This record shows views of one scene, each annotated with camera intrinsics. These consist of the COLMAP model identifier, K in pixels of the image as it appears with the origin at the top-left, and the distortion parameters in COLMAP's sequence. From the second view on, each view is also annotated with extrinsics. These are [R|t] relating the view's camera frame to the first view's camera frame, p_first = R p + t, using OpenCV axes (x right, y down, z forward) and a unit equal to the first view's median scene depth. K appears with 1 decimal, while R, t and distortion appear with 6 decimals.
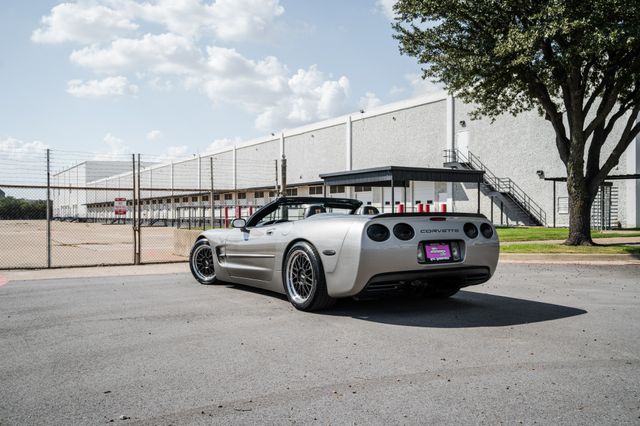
lens RADIAL K [[582.5, 0, 320.9], [0, 582.5, 212.5], [0, 0, 1]] dist [-0.033506, 0.017081]
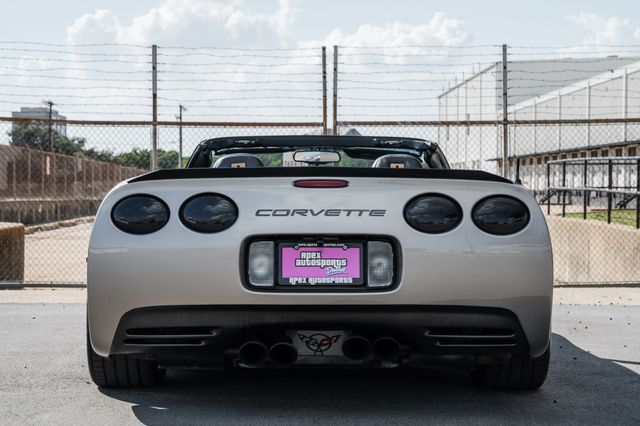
lens RADIAL K [[1389.5, 0, 330.3], [0, 1389.5, 211.7], [0, 0, 1]] dist [0.293962, 0.110315]
pose [[0.853131, 0.012248, -0.521553, 0.256894], [0.000435, 0.999707, 0.024187, 0.002608], [0.521696, -0.020861, 0.852876, 0.061319]]
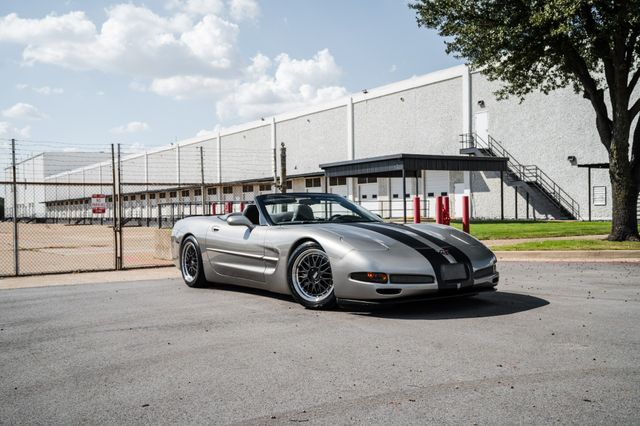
lens RADIAL K [[667.6, 0, 320.0], [0, 667.6, 214.9], [0, 0, 1]] dist [0.000358, 0.161035]
pose [[0.999868, -0.014378, 0.007524, -0.019244], [0.014299, 0.999842, 0.010551, 0.000205], [-0.007675, -0.010442, 0.999916, -0.012127]]
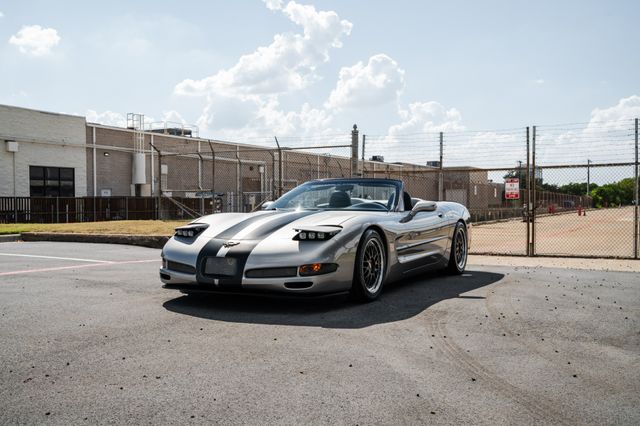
lens RADIAL K [[667.6, 0, 320.0], [0, 667.6, 214.9], [0, 0, 1]] dist [0.000358, 0.161035]
pose [[0.470578, 0.012927, -0.882264, 0.405770], [0.011475, 0.999718, 0.020768, 0.004837], [0.882284, -0.019897, 0.470297, 0.262472]]
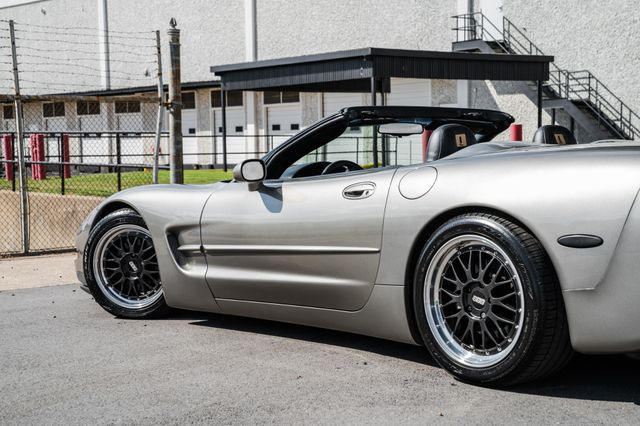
lens RADIAL K [[1144.4, 0, 319.4], [0, 1144.4, 213.5], [0, 0, 1]] dist [0.300873, 0.327696]
pose [[0.989601, -0.020523, 0.142368, -0.094702], [0.012205, 0.998180, 0.059052, 0.000557], [-0.143321, -0.056700, 0.988051, 0.086861]]
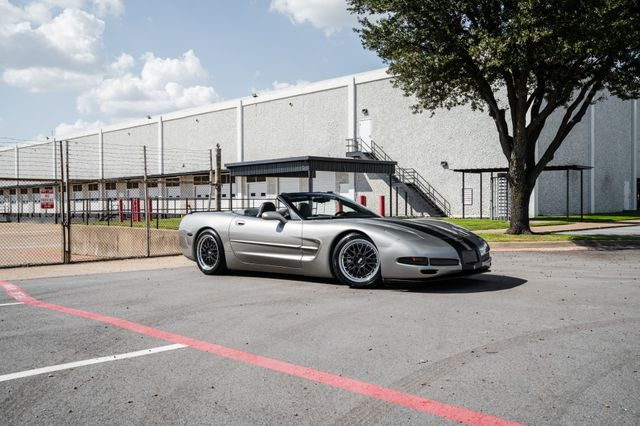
lens RADIAL K [[643.9, 0, 322.1], [0, 643.9, 209.9], [0, 0, 1]] dist [0.003569, 0.014580]
pose [[0.973649, -0.007542, 0.227926, -0.157889], [0.005509, 0.999939, 0.009556, -0.001299], [-0.227984, -0.008049, 0.973632, -0.066333]]
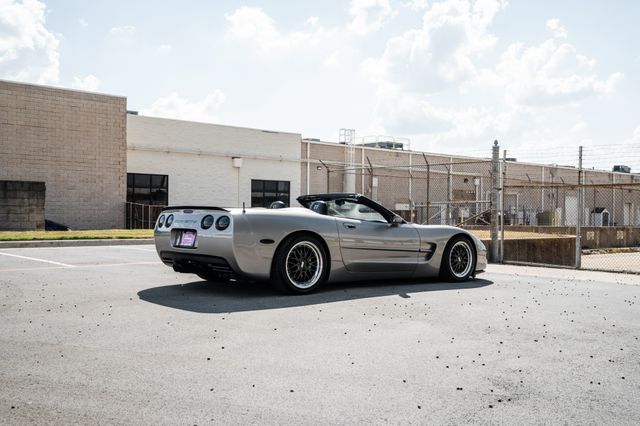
lens RADIAL K [[700.7, 0, 312.2], [0, 700.7, 213.9], [0, 0, 1]] dist [0.037589, 0.020171]
pose [[0.119896, -0.000448, -0.992786, 0.597615], [-0.003917, 0.999992, -0.000924, 0.005757], [0.992779, 0.004000, 0.119893, 0.387626]]
